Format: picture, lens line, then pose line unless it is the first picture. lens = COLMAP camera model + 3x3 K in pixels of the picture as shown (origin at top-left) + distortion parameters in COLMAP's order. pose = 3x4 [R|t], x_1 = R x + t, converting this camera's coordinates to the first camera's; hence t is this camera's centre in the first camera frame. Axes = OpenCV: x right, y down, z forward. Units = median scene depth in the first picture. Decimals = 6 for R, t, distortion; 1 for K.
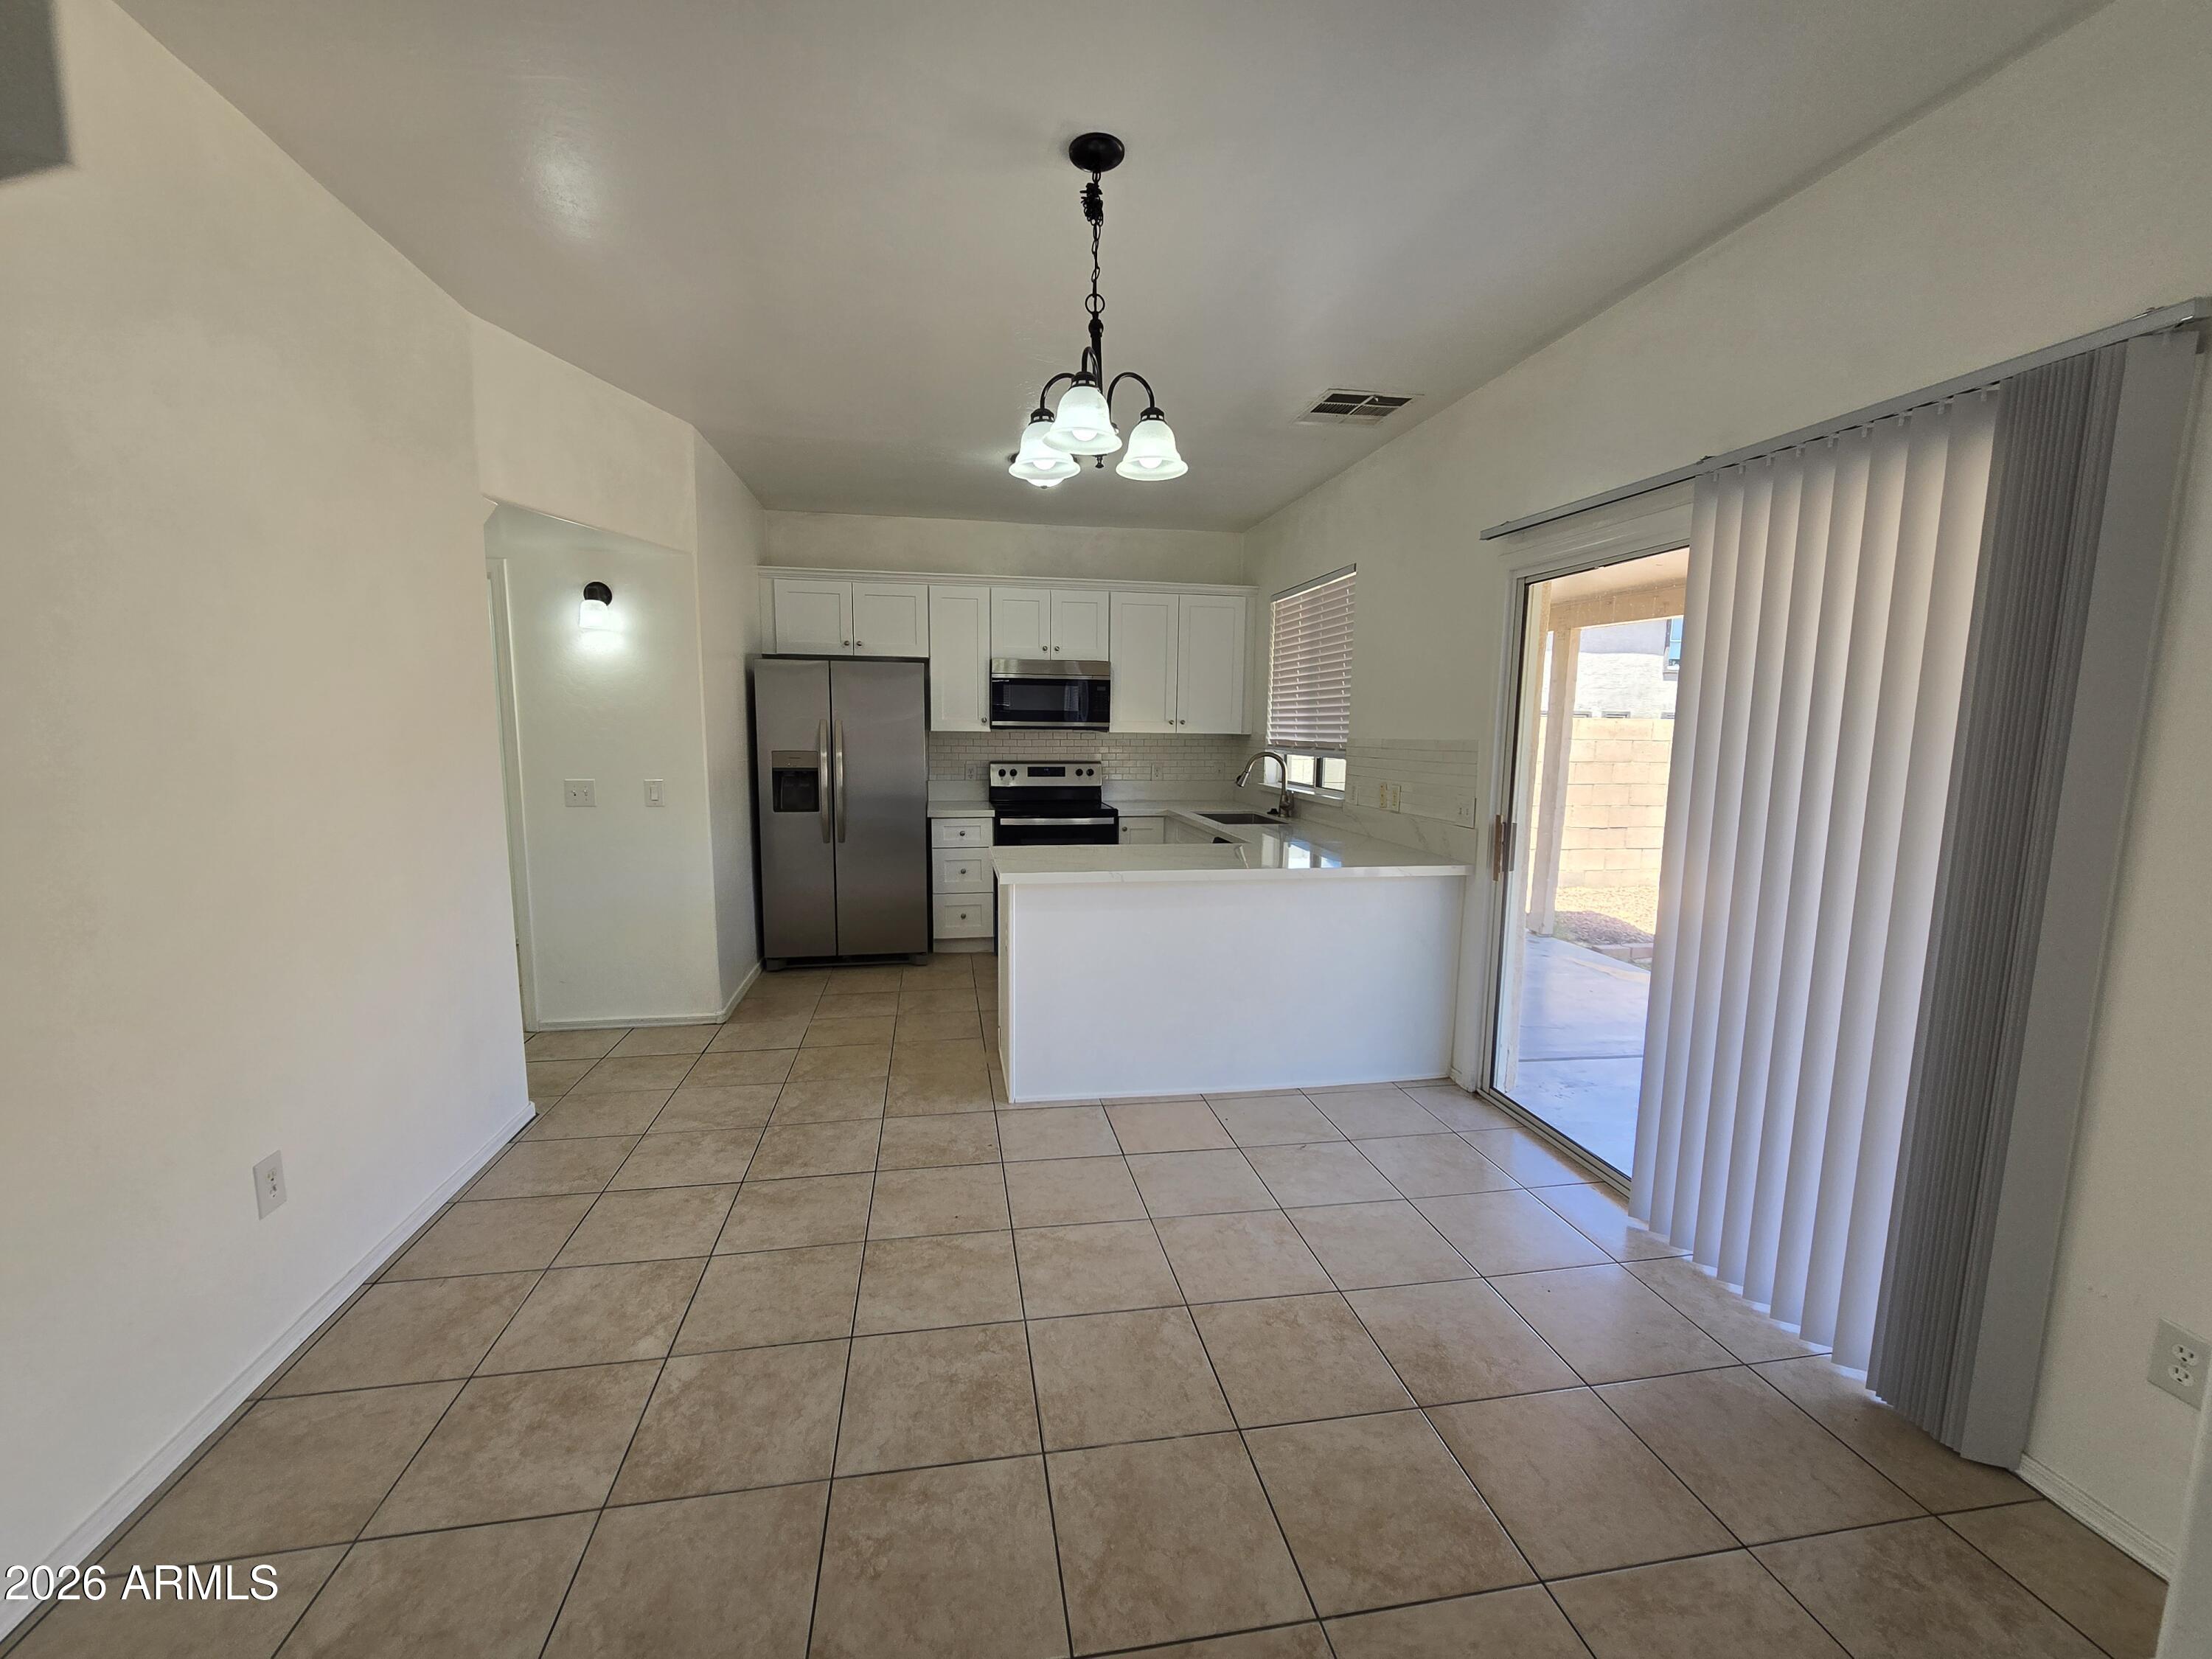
lens RADIAL K [[905.7, 0, 1099.6], [0, 905.7, 833.3], [0, 0, 1]] dist [0.000224, -0.000753]
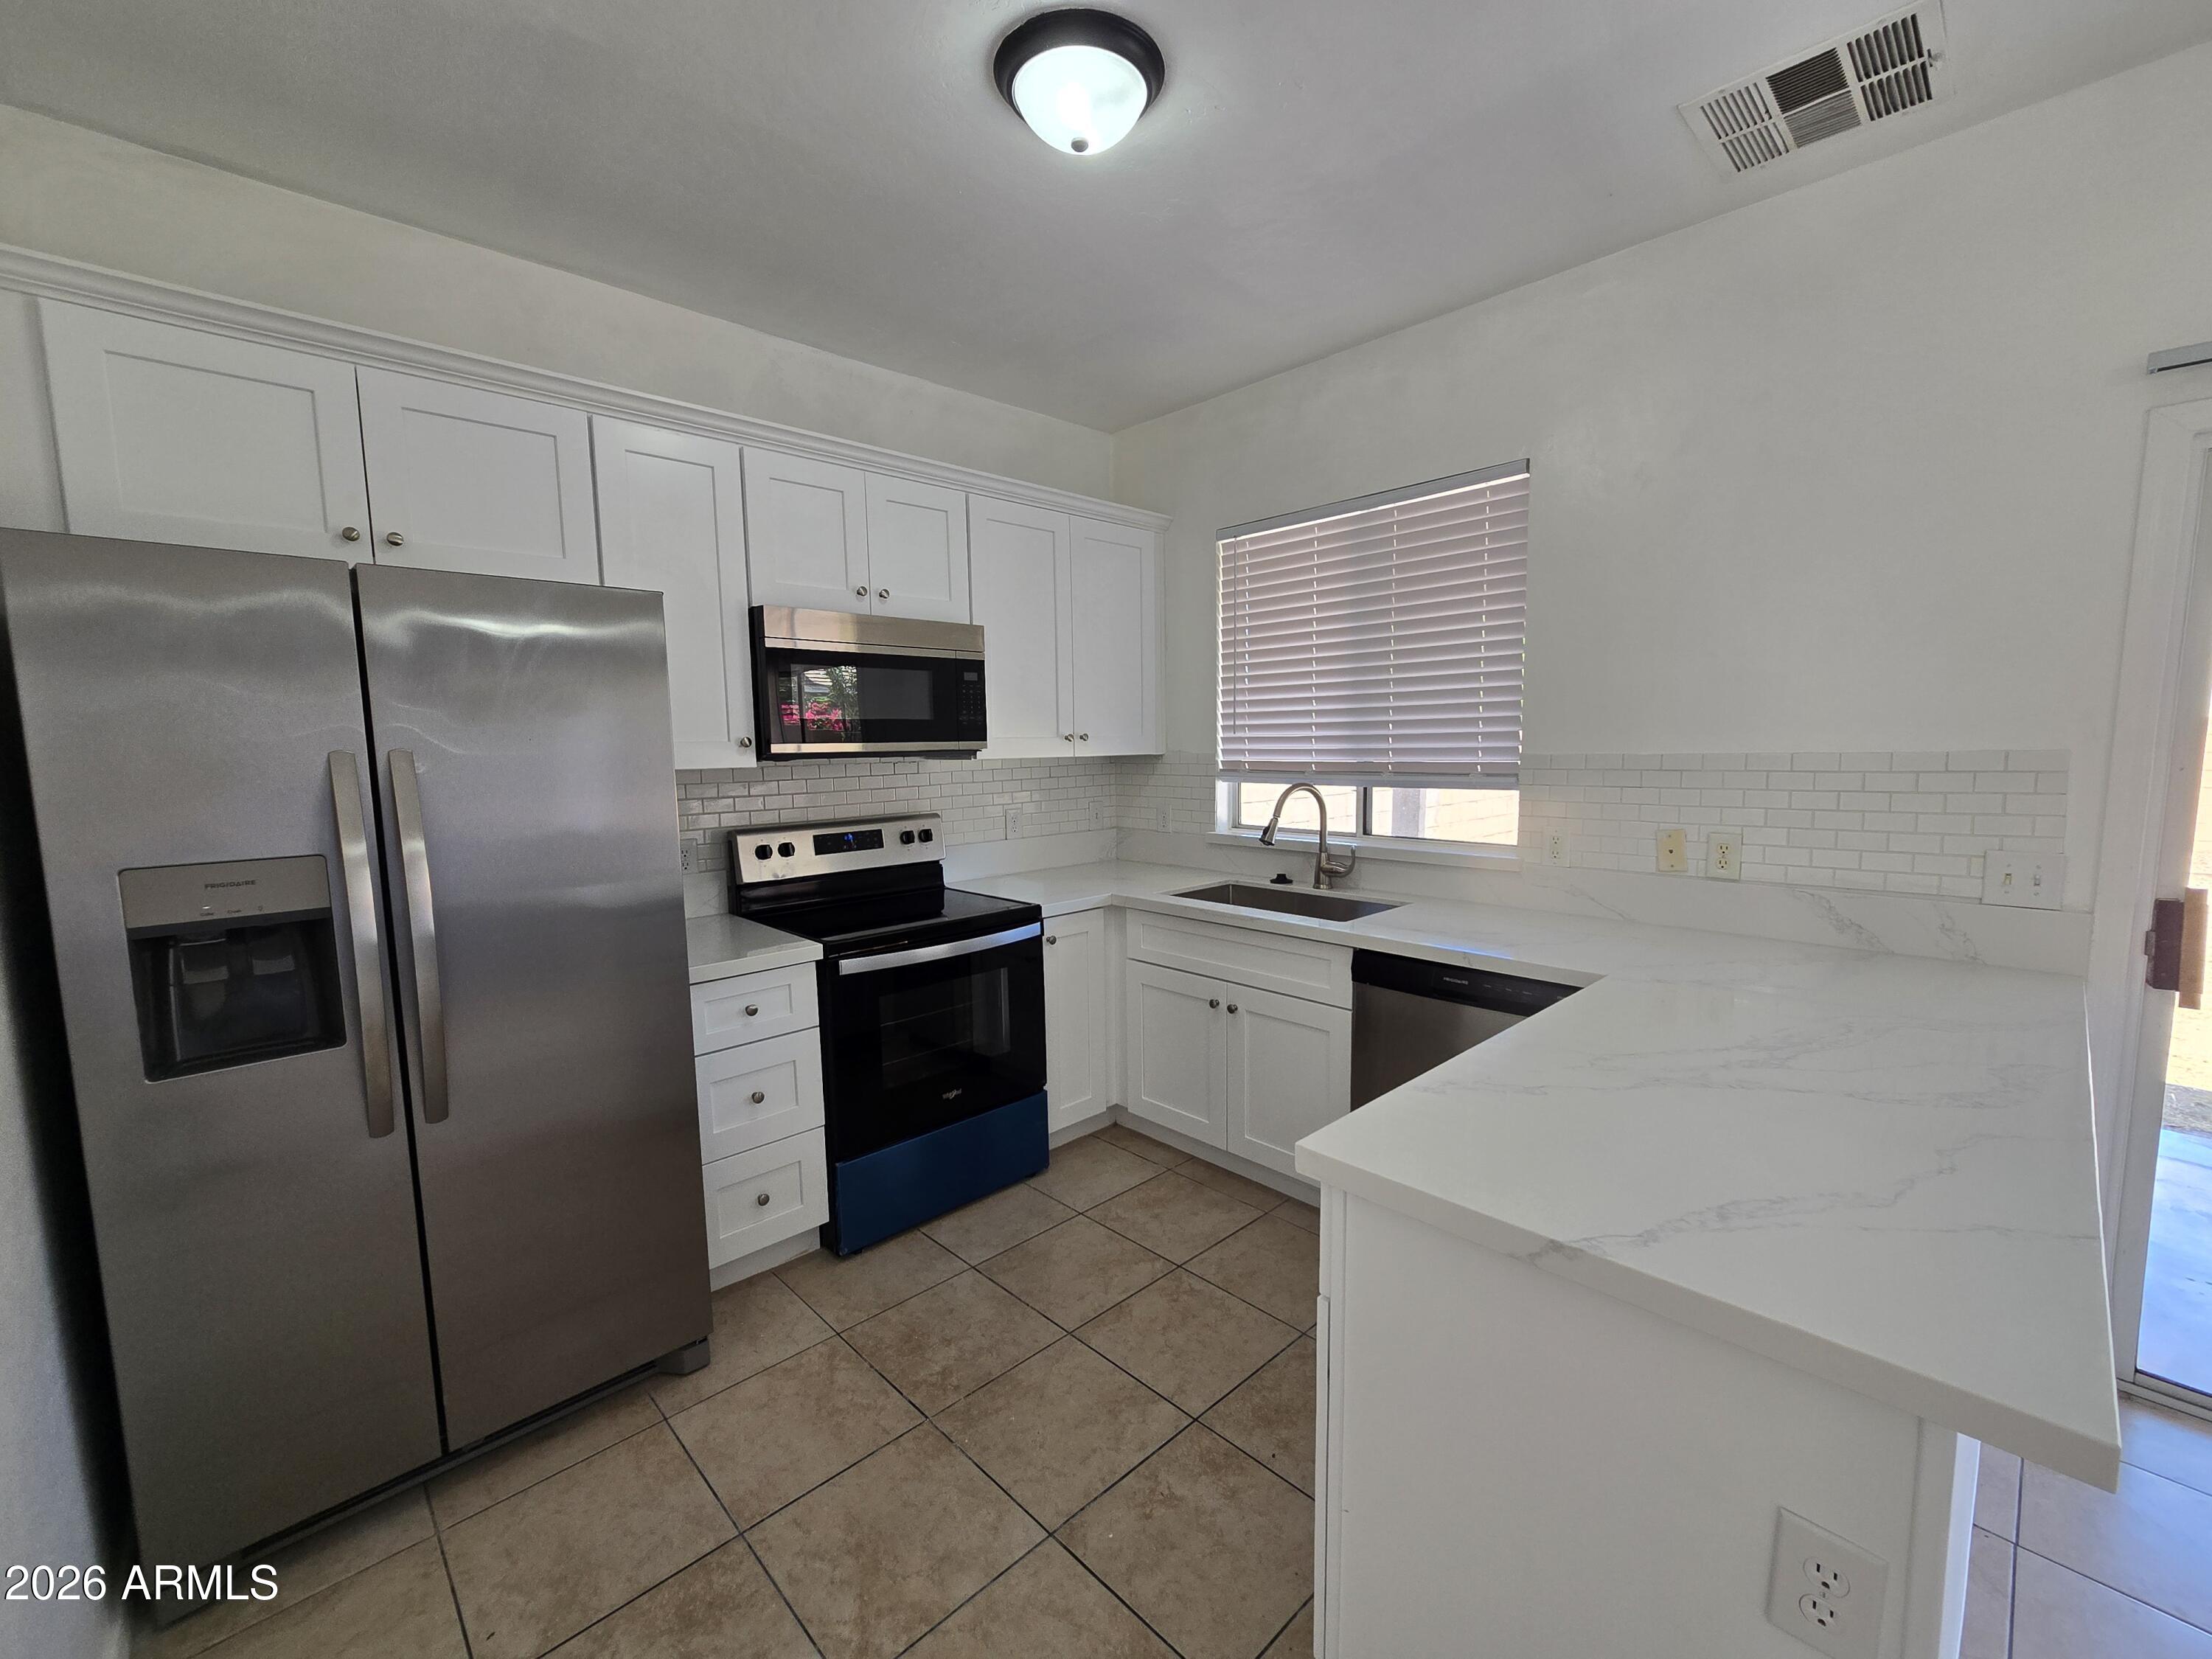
lens RADIAL K [[905.7, 0, 1095.2], [0, 905.7, 837.7], [0, 0, 1]] dist [0.000224, -0.000753]
pose [[0.832887, -0.081636, 0.547389, -0.231014], [0.090381, 0.995847, 0.010998, -0.066355], [-0.546013, 0.040313, 0.836806, 0.527957]]
